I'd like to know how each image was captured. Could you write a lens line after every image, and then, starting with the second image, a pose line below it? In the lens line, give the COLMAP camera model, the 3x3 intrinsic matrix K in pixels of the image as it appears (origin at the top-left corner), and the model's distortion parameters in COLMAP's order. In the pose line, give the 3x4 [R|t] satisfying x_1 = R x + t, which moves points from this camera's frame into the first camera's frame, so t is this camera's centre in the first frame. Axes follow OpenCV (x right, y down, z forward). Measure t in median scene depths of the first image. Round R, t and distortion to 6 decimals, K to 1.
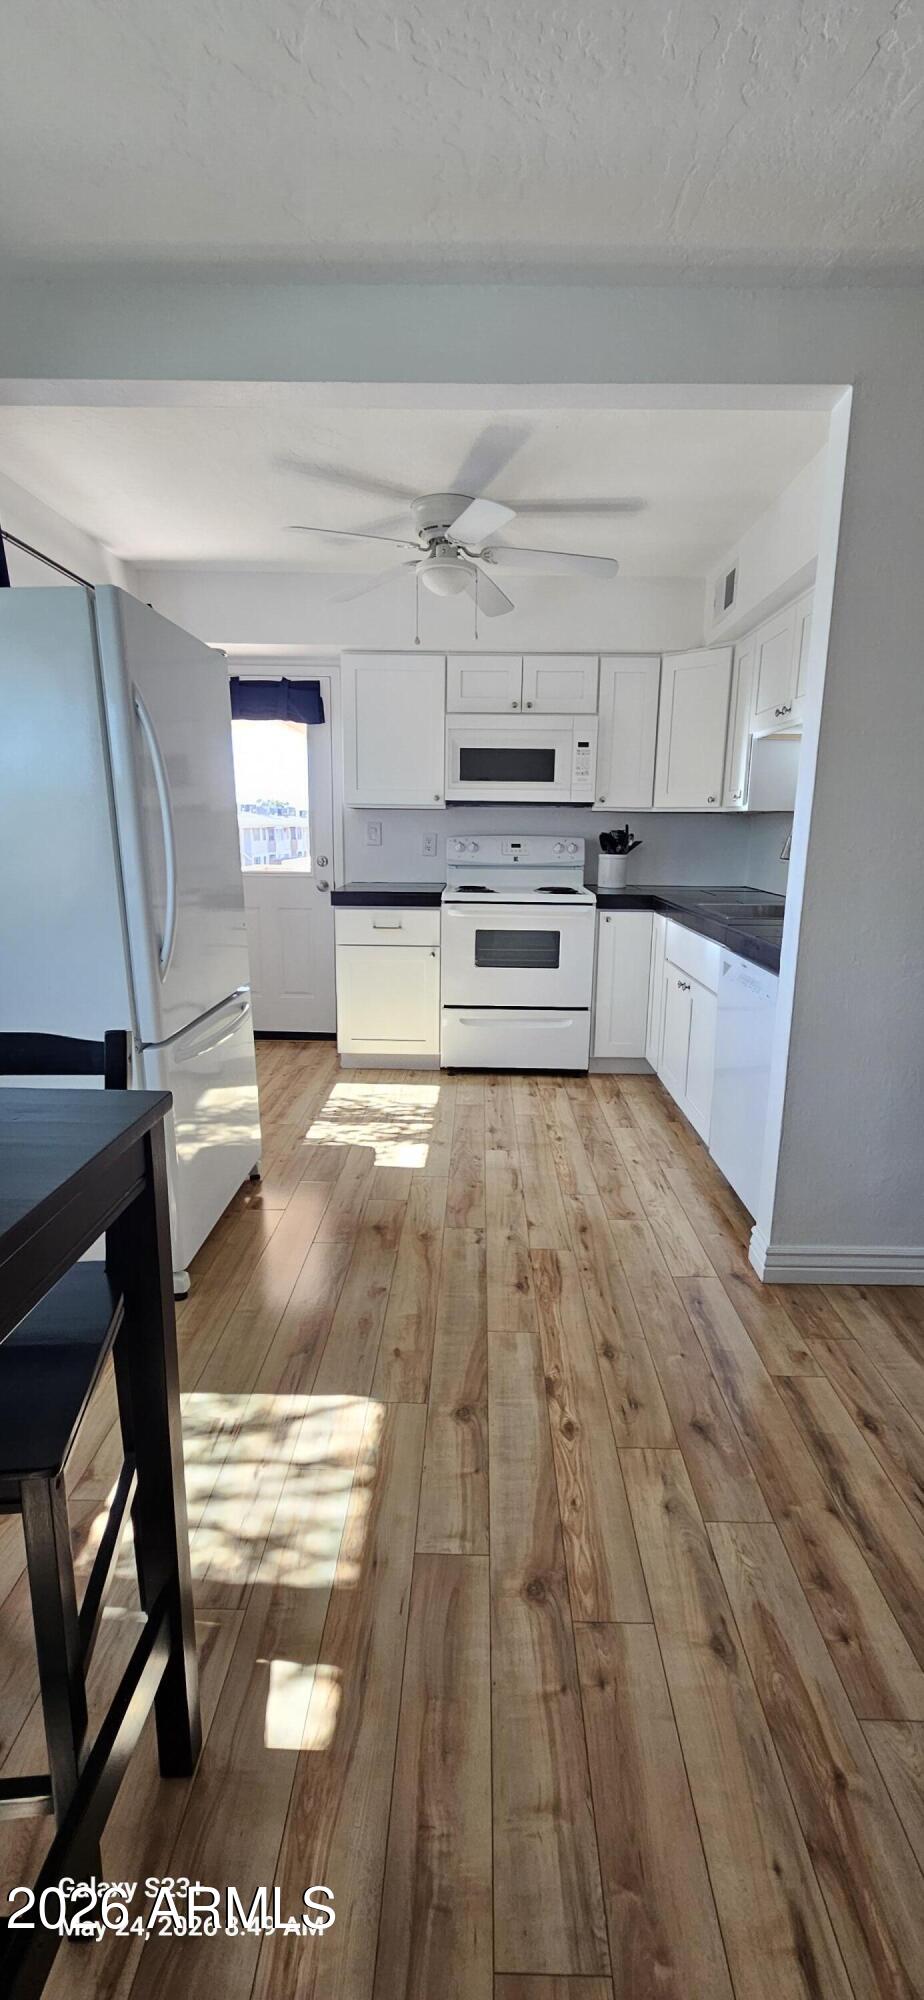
lens RADIAL K [[818.2, 0, 462.0], [0, 818.2, 1000.0], [0, 0, 1]] dist [0.001143, 0.000409]
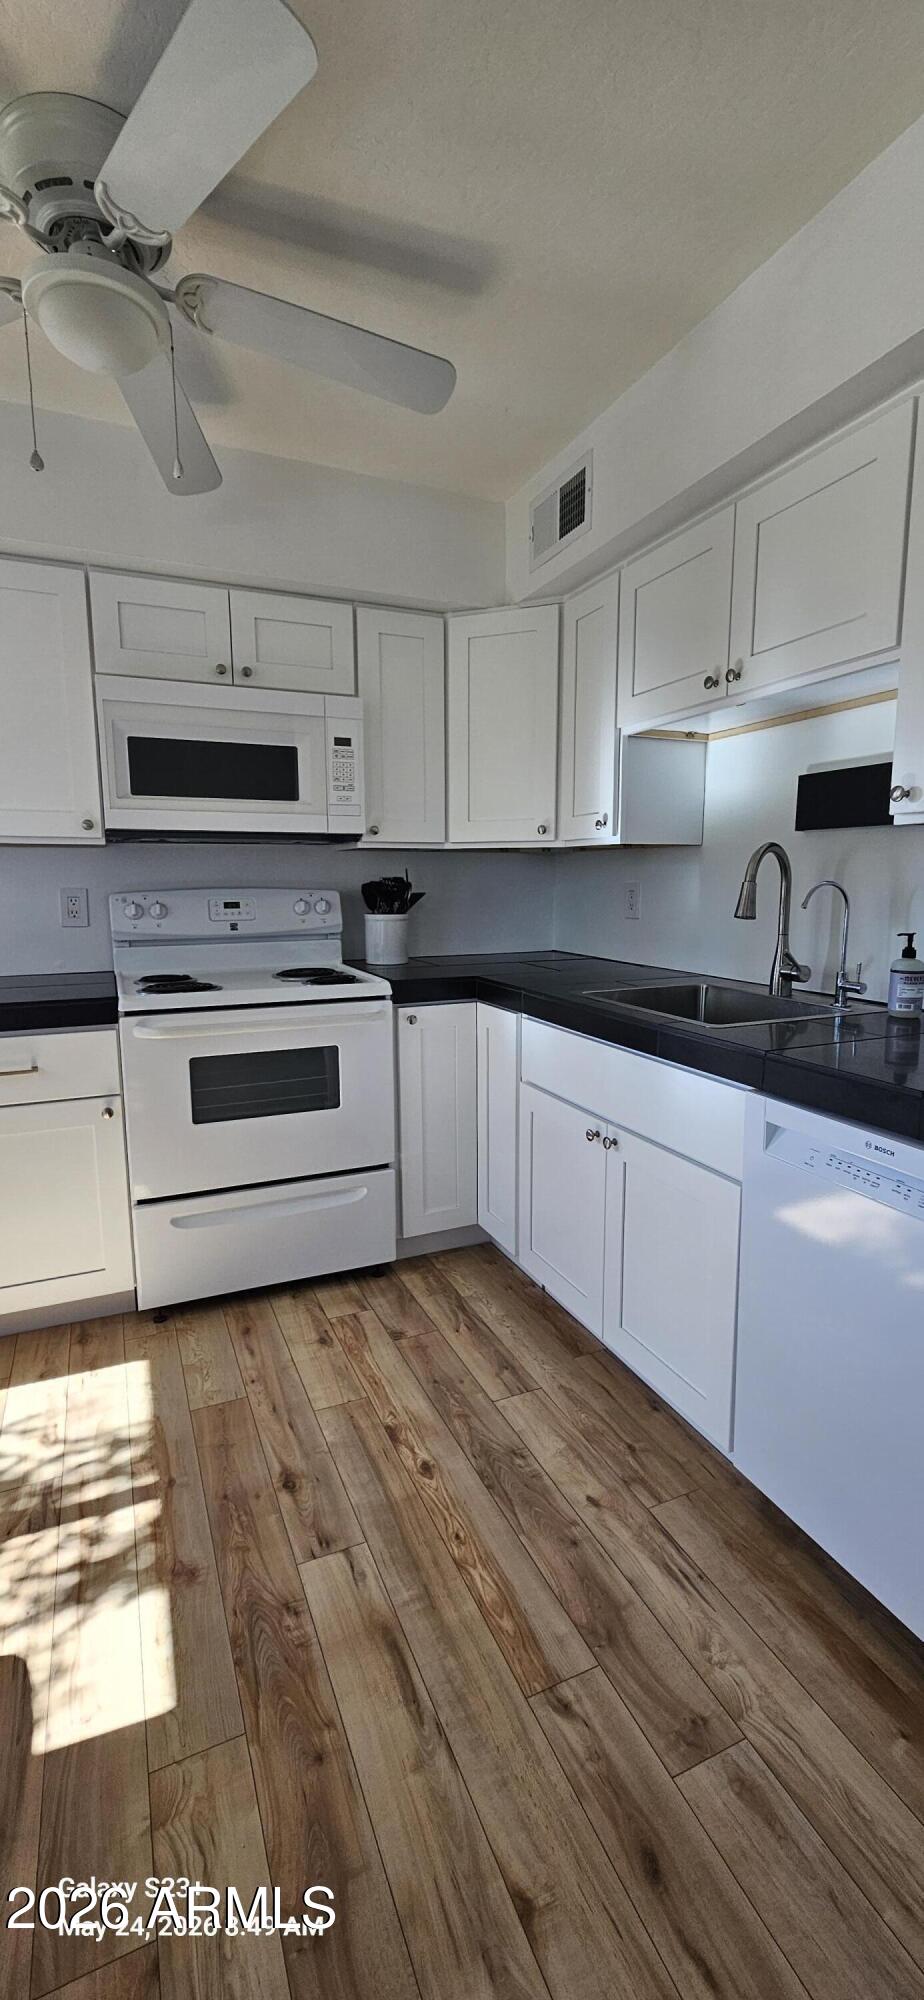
lens RADIAL K [[818.2, 0, 462.0], [0, 818.2, 1000.0], [0, 0, 1]] dist [0.001143, 0.000409]
pose [[0.904846, -0.080792, 0.418003, -0.048076], [0.103945, 0.994039, -0.032881, -0.095087], [-0.412855, 0.073201, 0.907850, 0.449055]]
